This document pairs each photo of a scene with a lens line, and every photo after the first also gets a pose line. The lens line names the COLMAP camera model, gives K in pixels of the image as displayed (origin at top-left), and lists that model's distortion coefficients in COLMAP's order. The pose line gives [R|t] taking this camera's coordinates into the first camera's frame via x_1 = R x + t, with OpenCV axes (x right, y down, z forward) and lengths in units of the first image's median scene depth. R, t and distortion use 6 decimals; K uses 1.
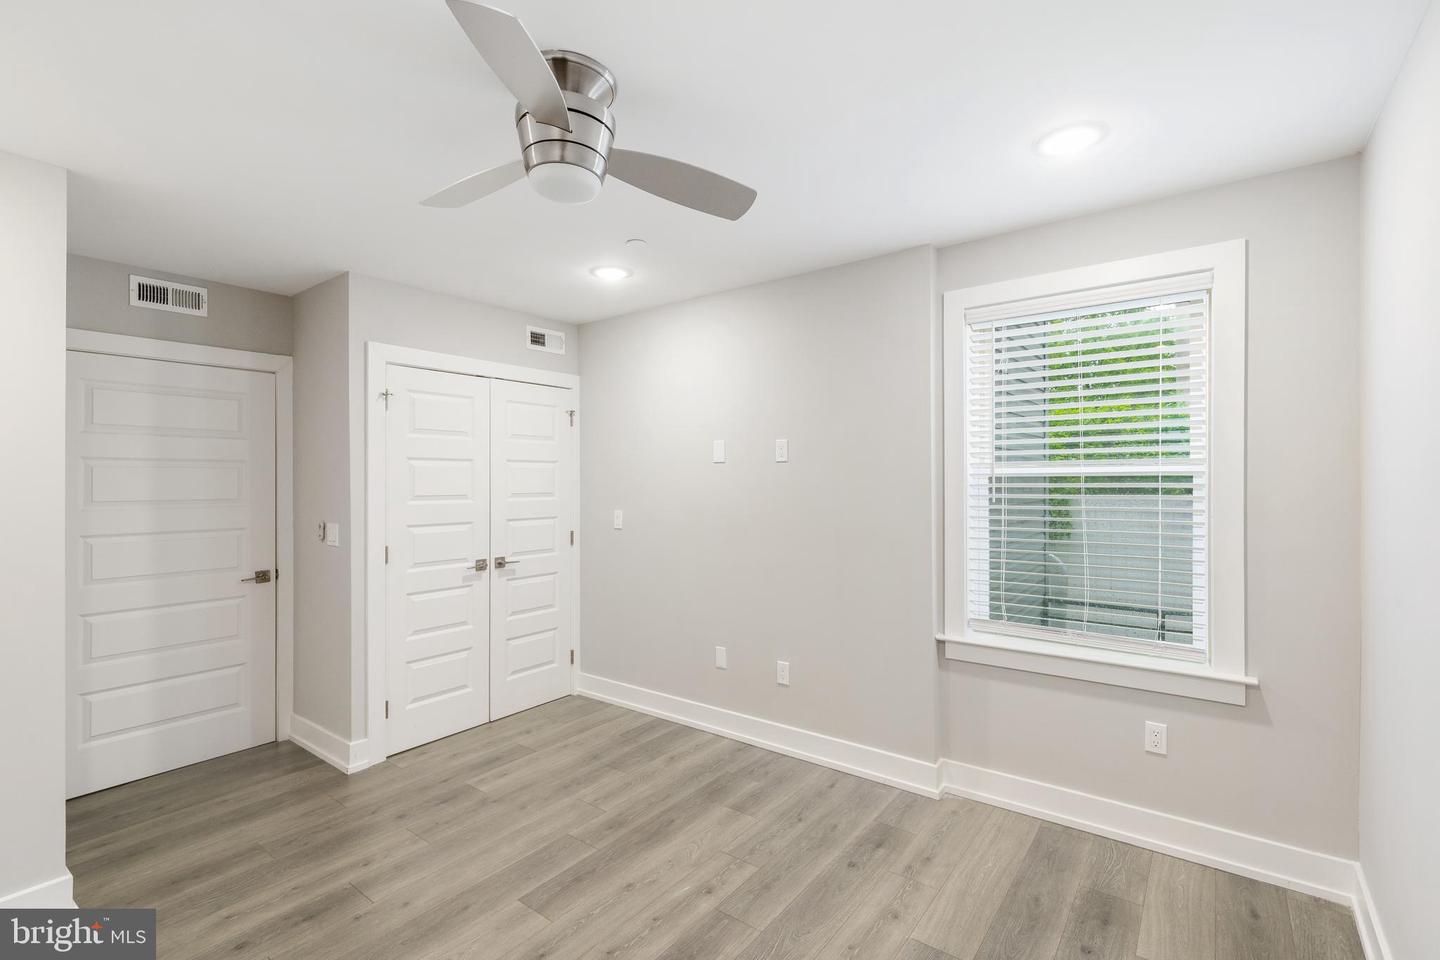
lens RADIAL K [[648.6, 0, 714.3], [0, 648.6, 480.5], [0, 0, 1]] dist [0.000548, -0.001034]
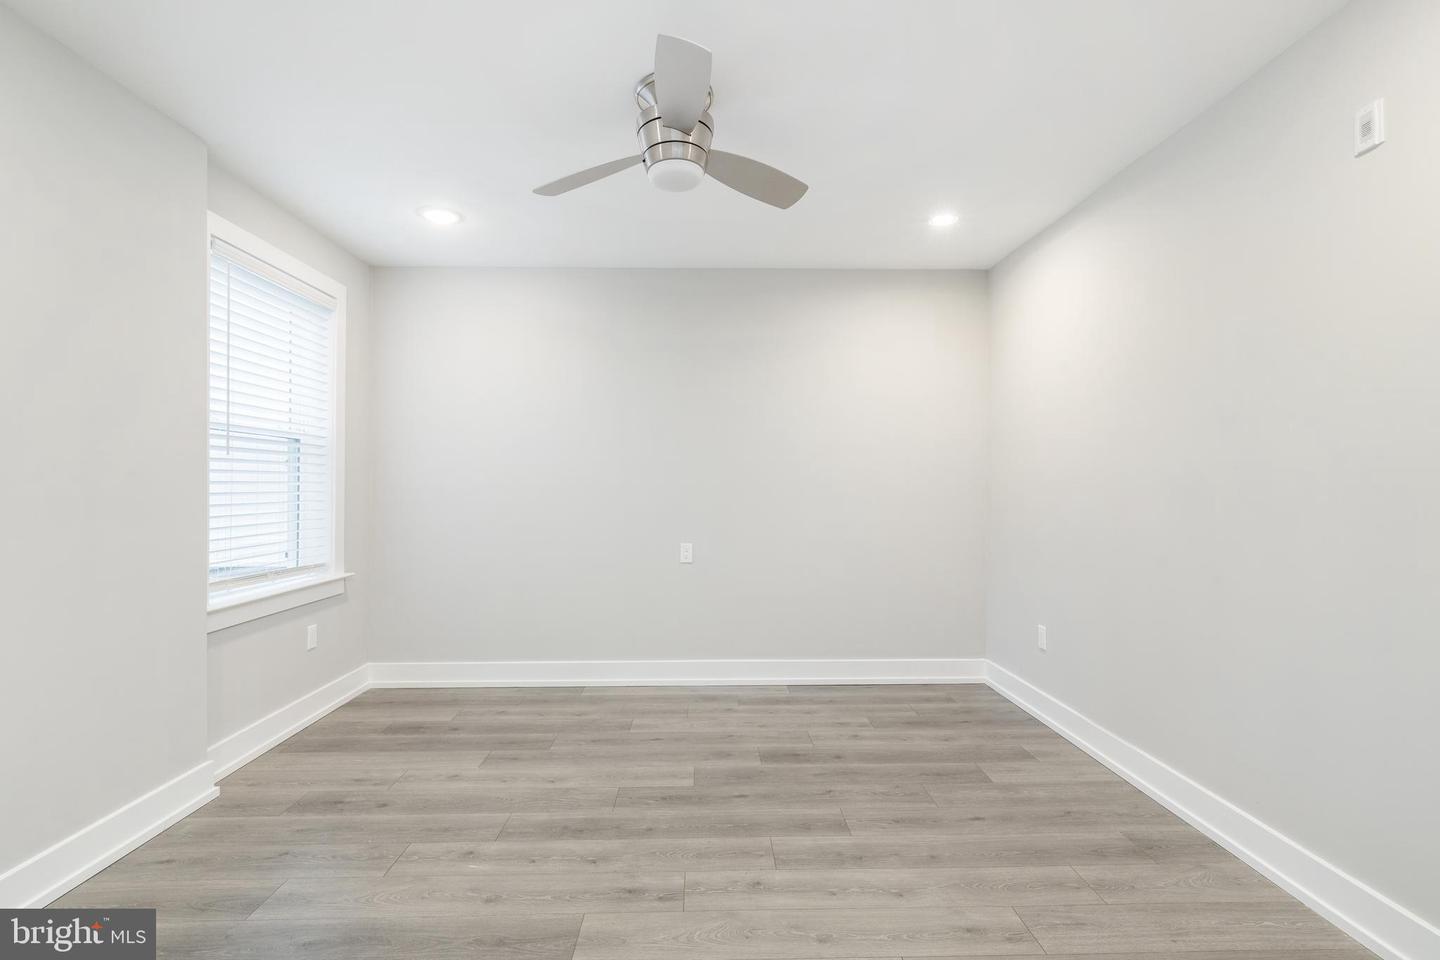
lens RADIAL K [[648.6, 0, 720.4], [0, 648.6, 477.3], [0, 0, 1]] dist [0.000548, -0.001034]
pose [[-0.628690, 0.018256, 0.777442, -0.874651], [0.012044, 0.999833, -0.013739, 0.098714], [-0.777563, 0.000726, -0.628805, 1.177017]]
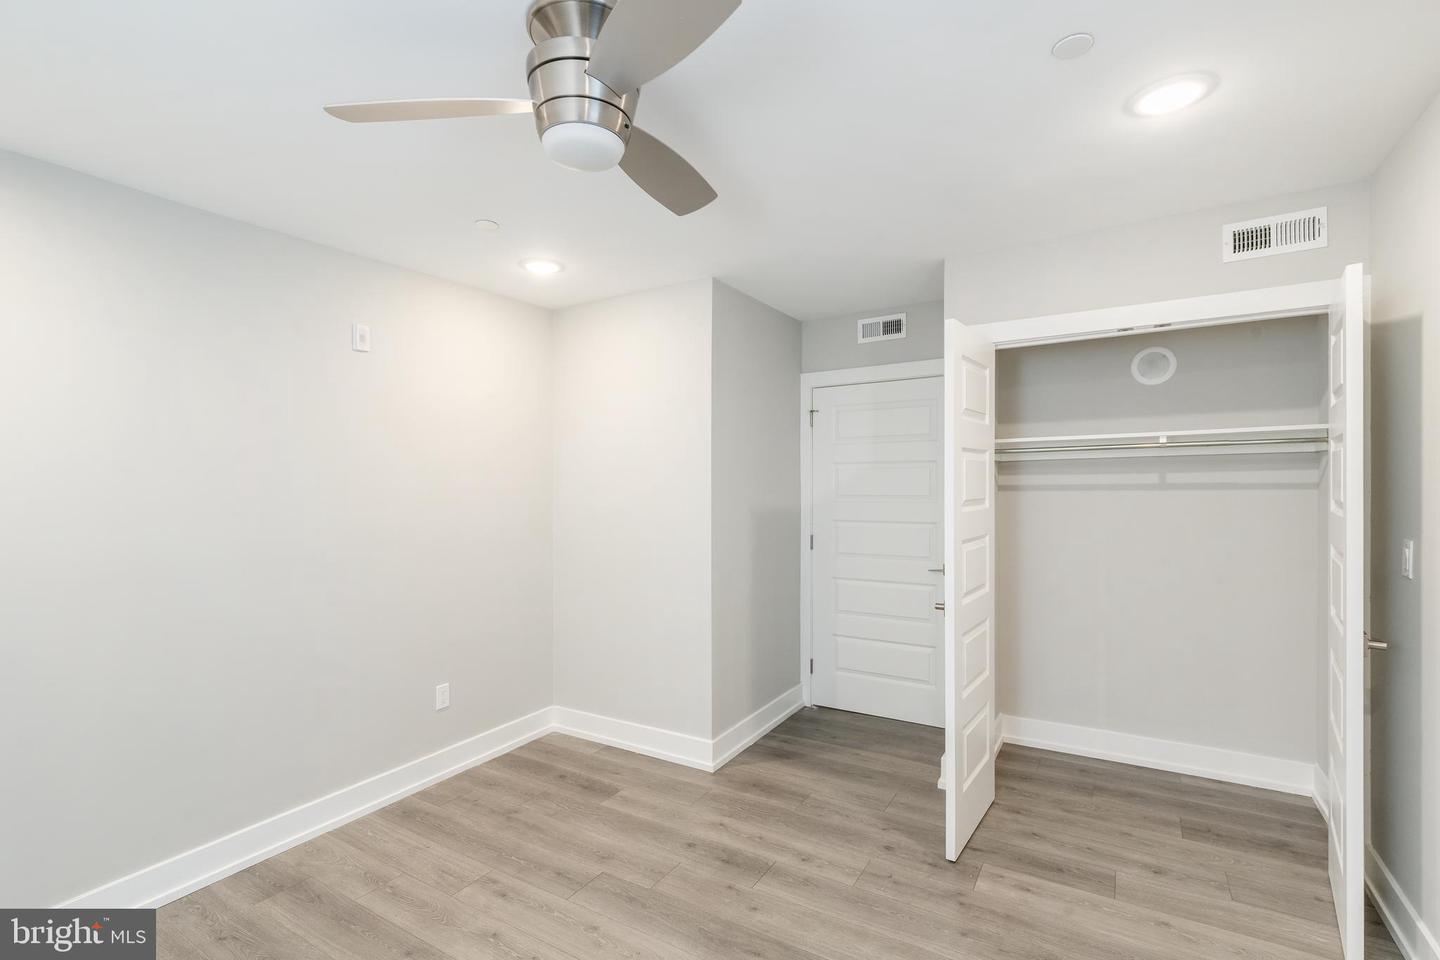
lens RADIAL K [[648.6, 0, 725.5], [0, 648.6, 486.3], [0, 0, 1]] dist [0.000548, -0.001034]
pose [[0.108615, 0.011295, -0.994020, 0.441416], [0.009571, 0.999877, 0.012407, -0.007553], [0.994038, -0.010861, 0.108494, 0.751617]]
